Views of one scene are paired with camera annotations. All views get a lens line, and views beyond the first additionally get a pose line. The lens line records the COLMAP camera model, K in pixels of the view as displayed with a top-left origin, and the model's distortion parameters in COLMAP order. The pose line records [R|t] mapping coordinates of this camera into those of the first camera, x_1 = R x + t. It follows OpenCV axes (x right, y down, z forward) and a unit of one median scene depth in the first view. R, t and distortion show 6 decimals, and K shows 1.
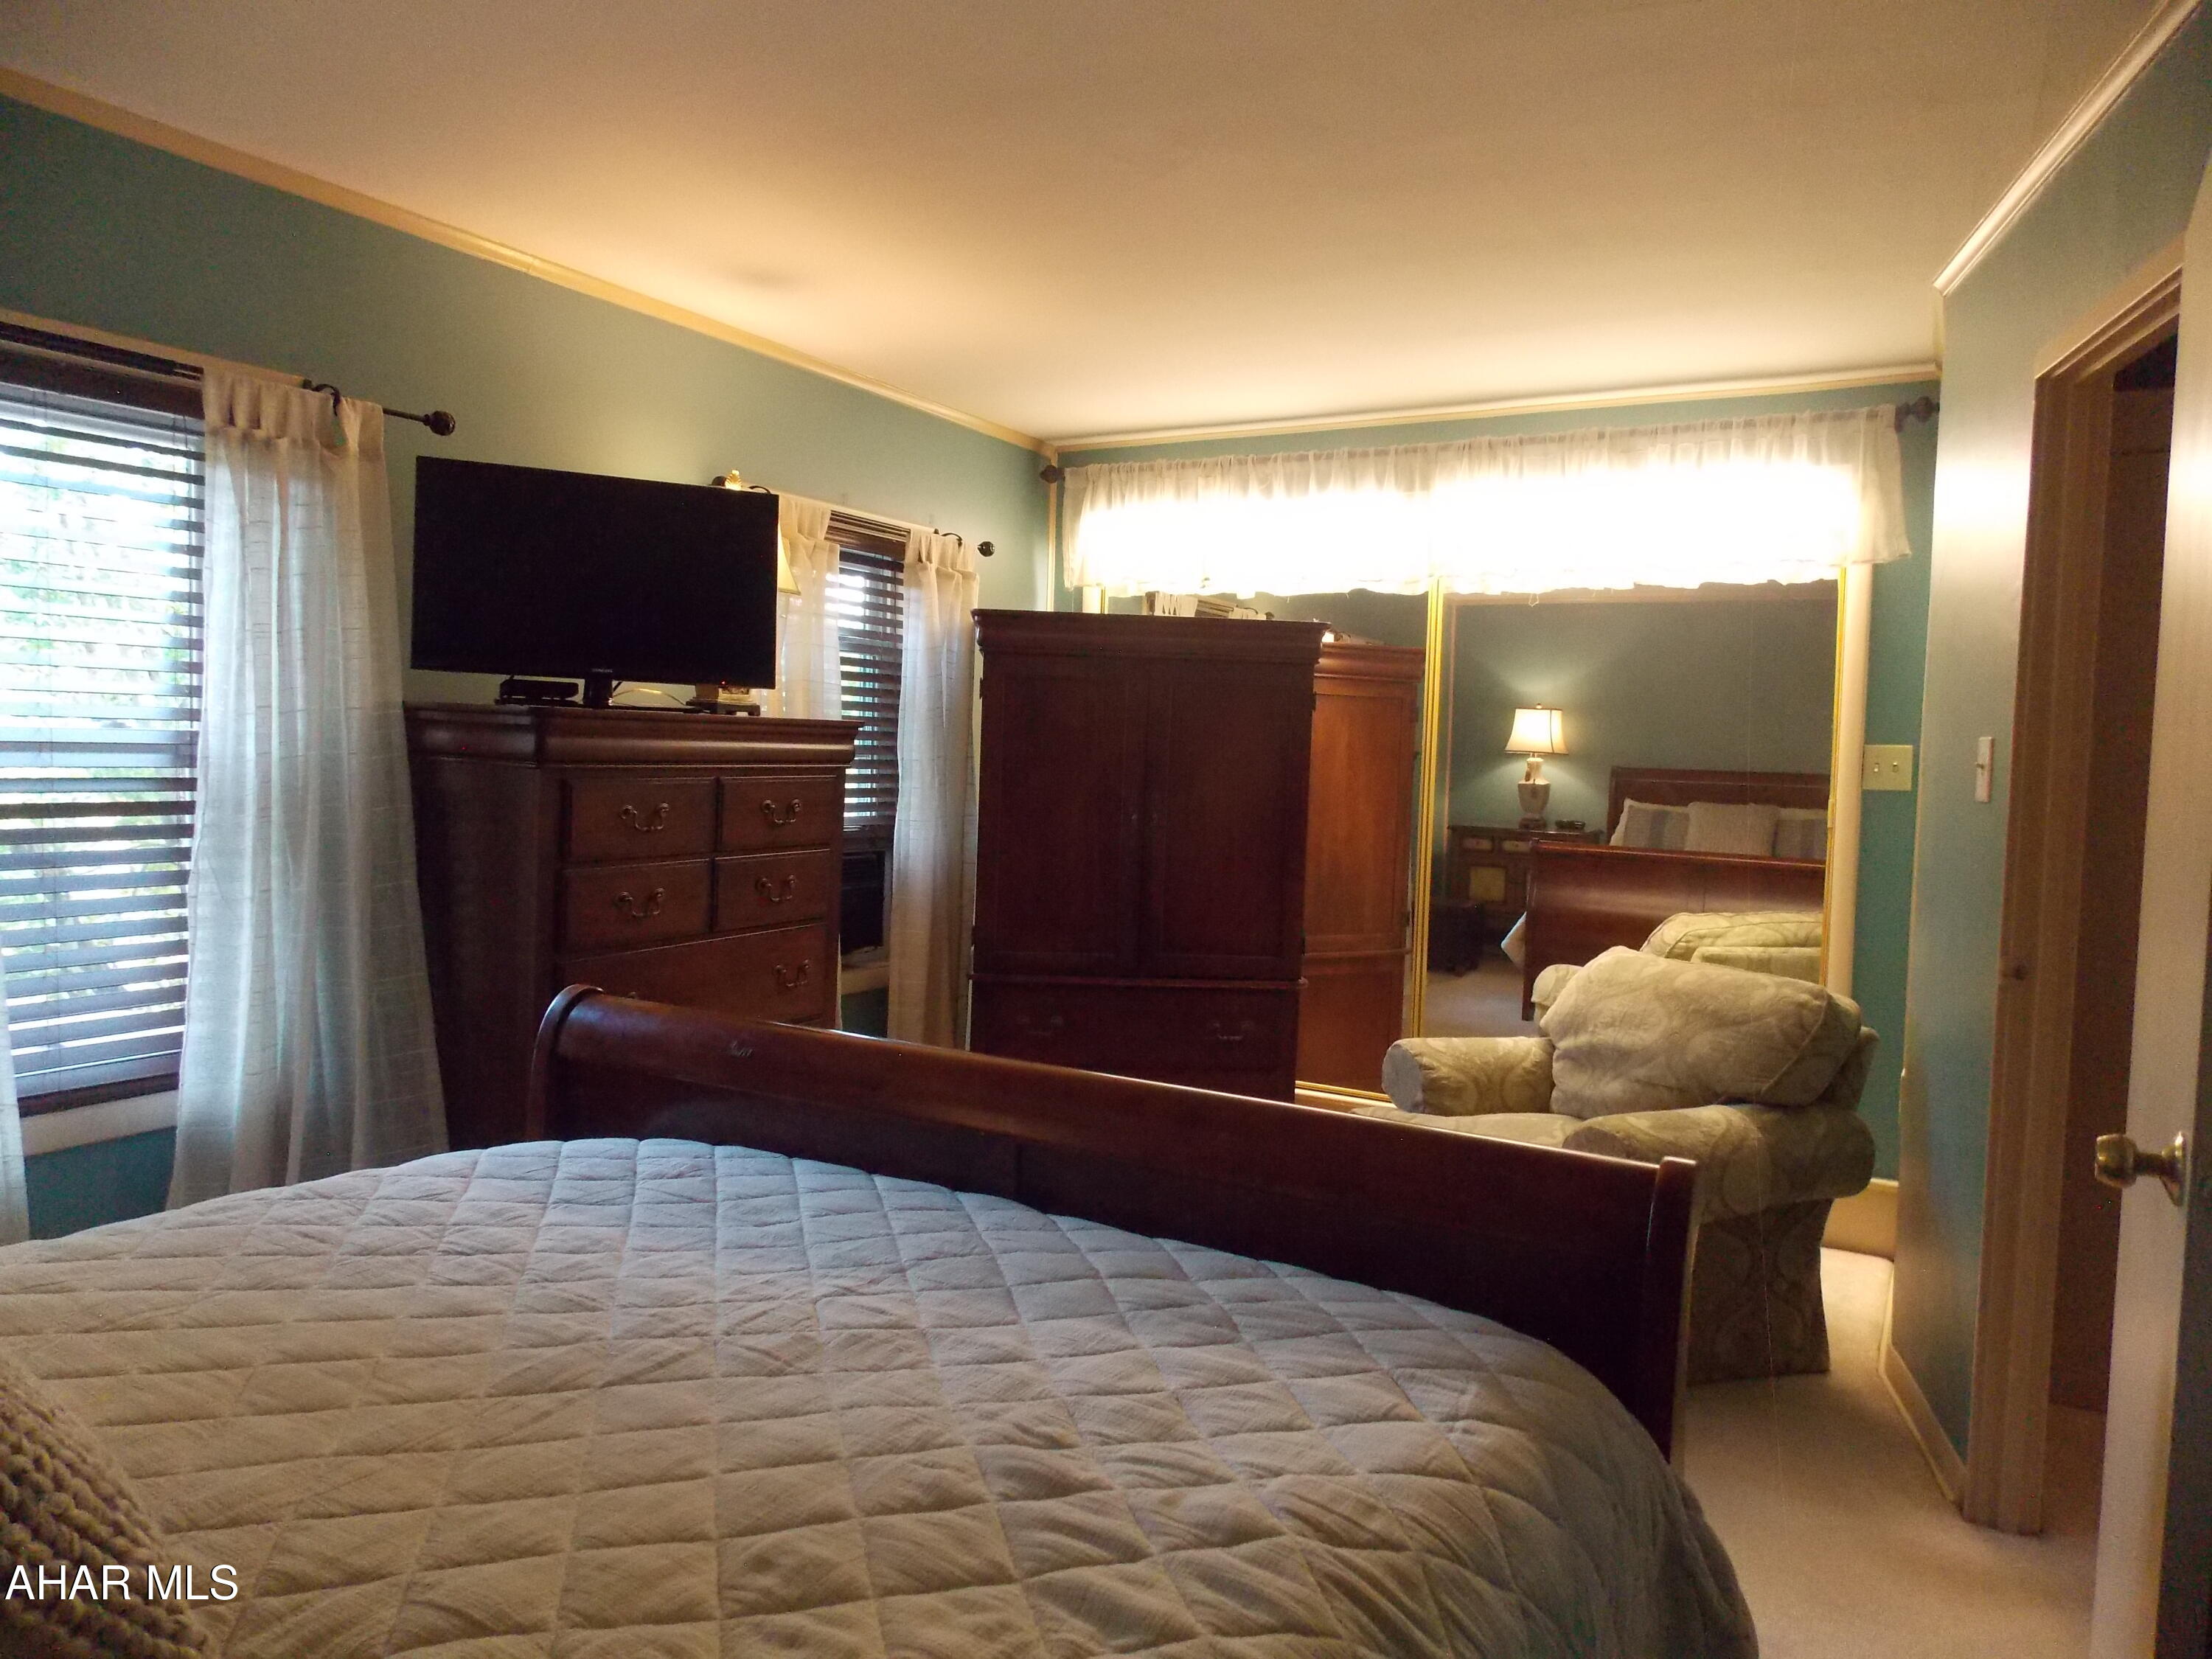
lens RADIAL K [[1485.1, 0, 1135.9], [0, 1485.1, 822.3], [0, 0, 1]] dist [0.059298, 0.000692]
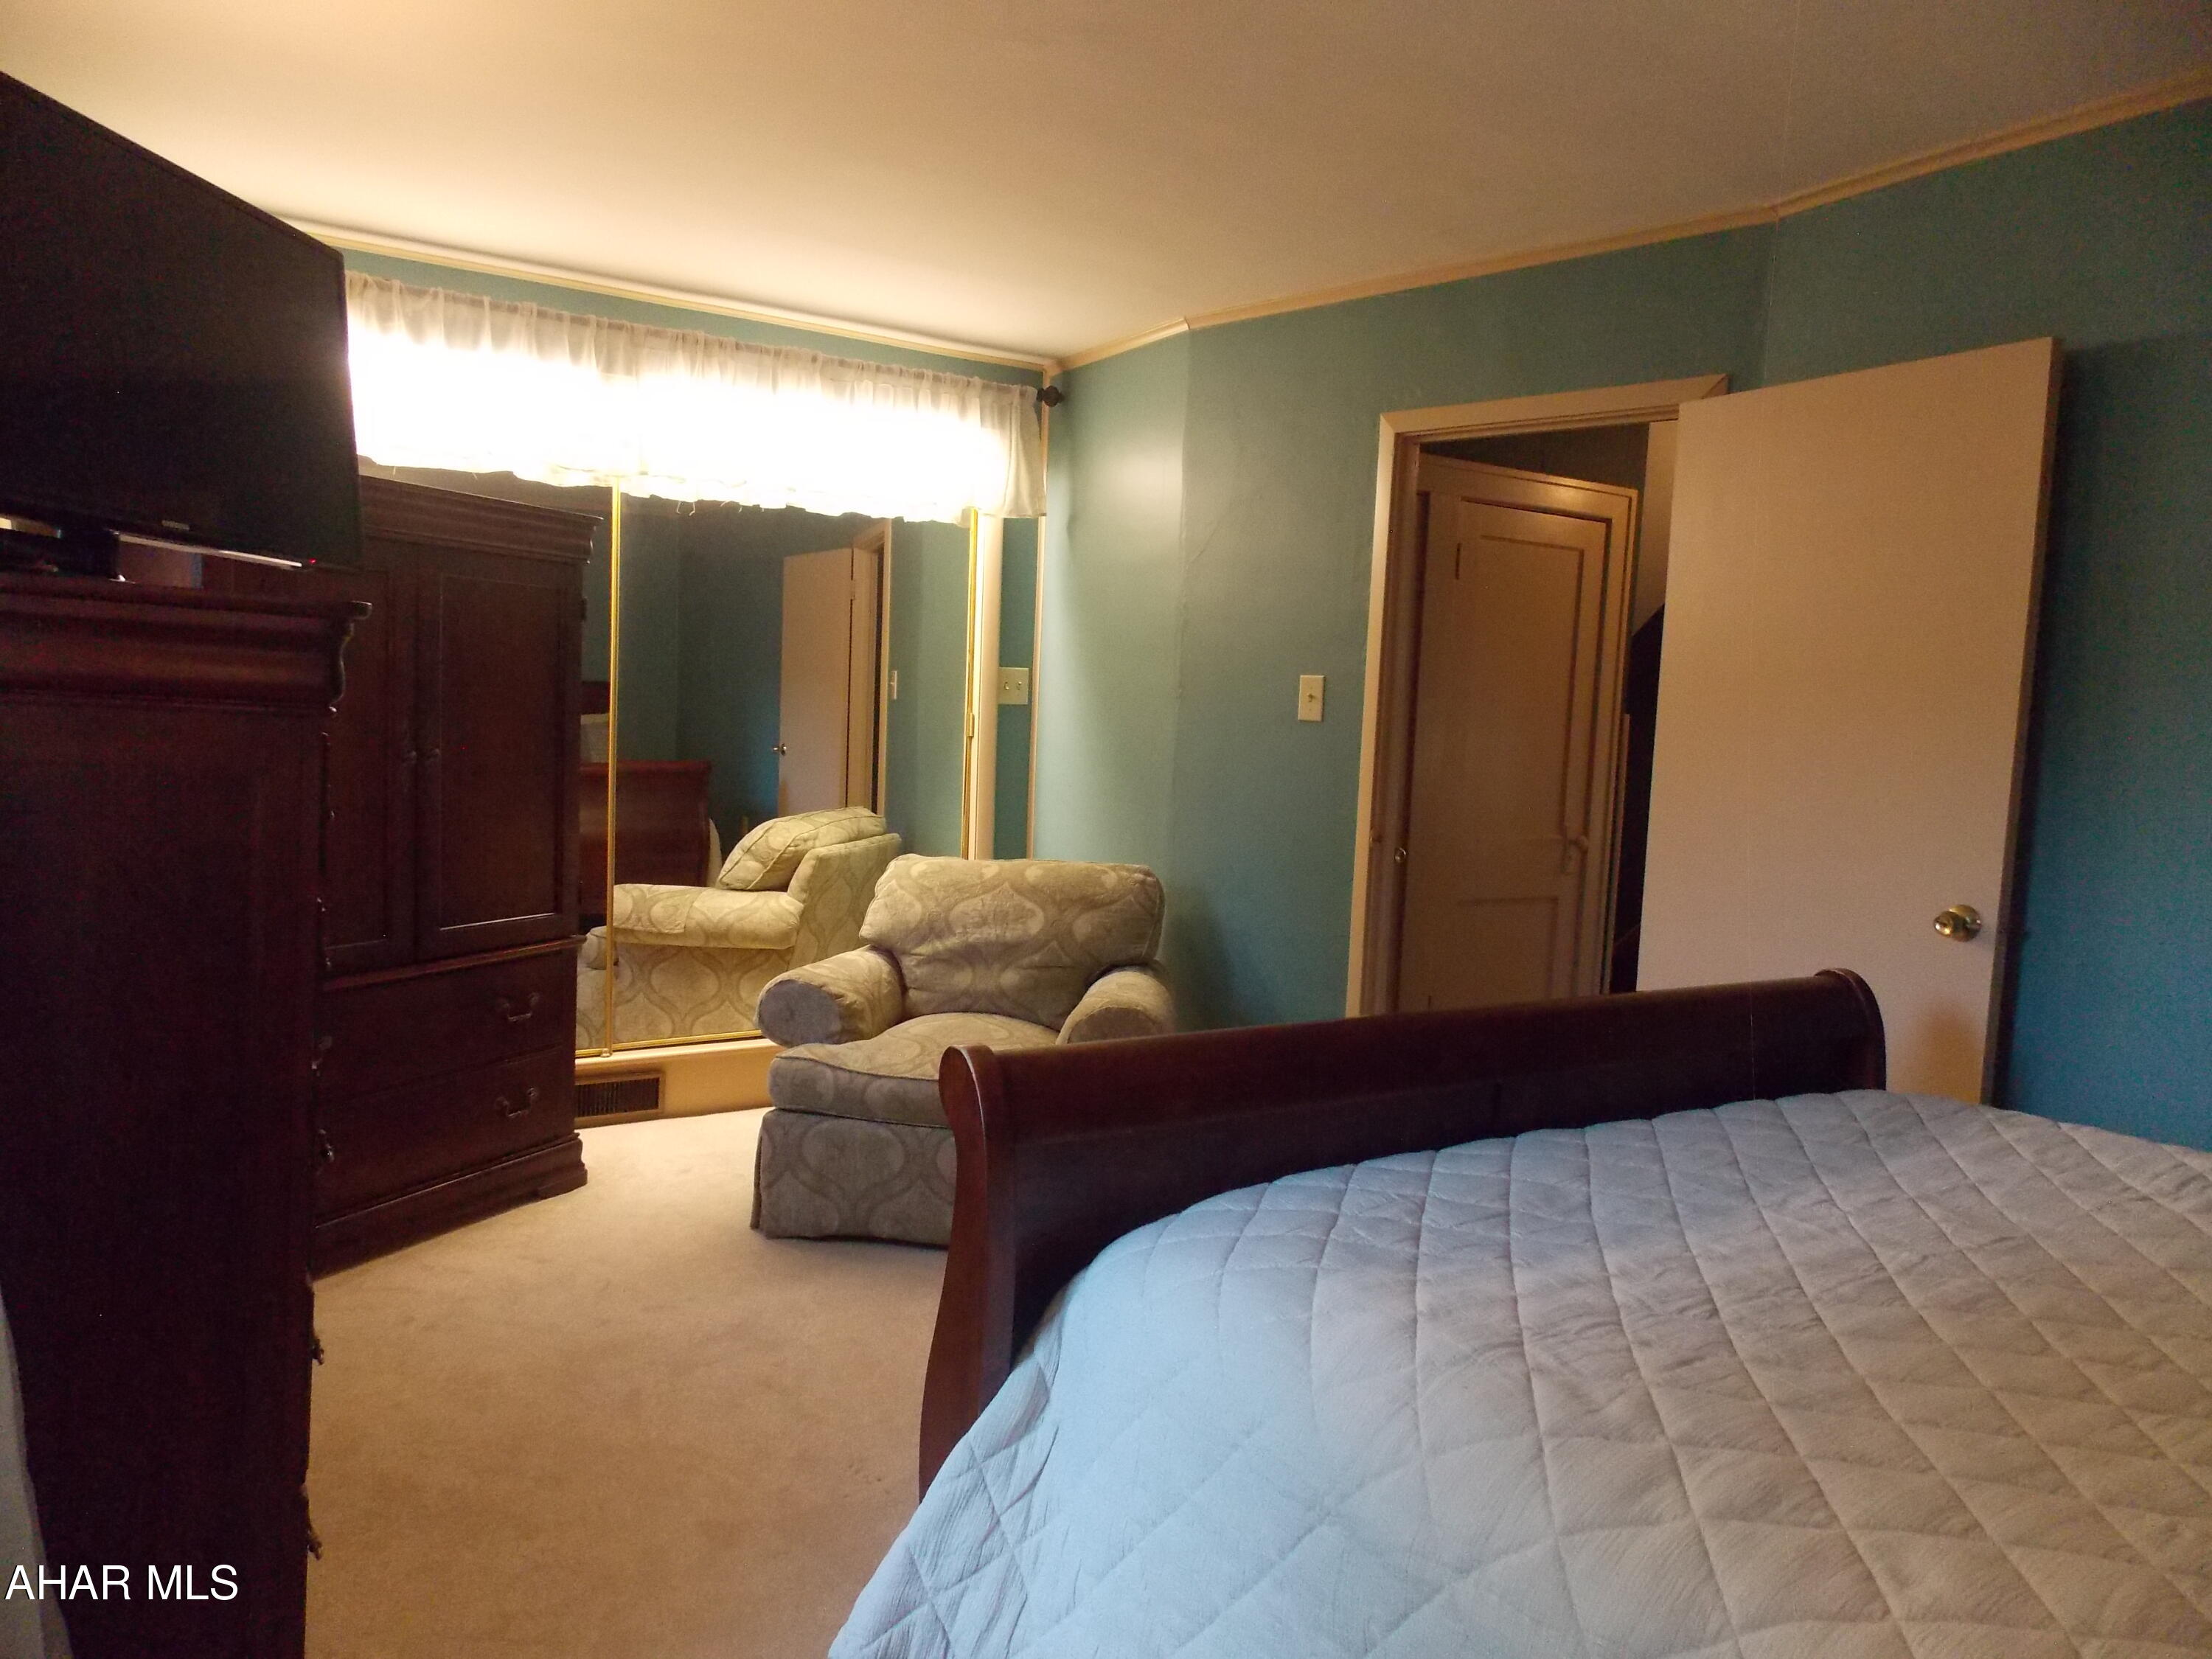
lens RADIAL K [[1485.1, 0, 1135.9], [0, 1485.1, 822.3], [0, 0, 1]] dist [0.059298, 0.000692]
pose [[0.492820, -0.093242, 0.865121, -0.504172], [0.020117, 0.995197, 0.095801, -0.038591], [-0.869899, -0.029809, 0.492328, 0.306570]]
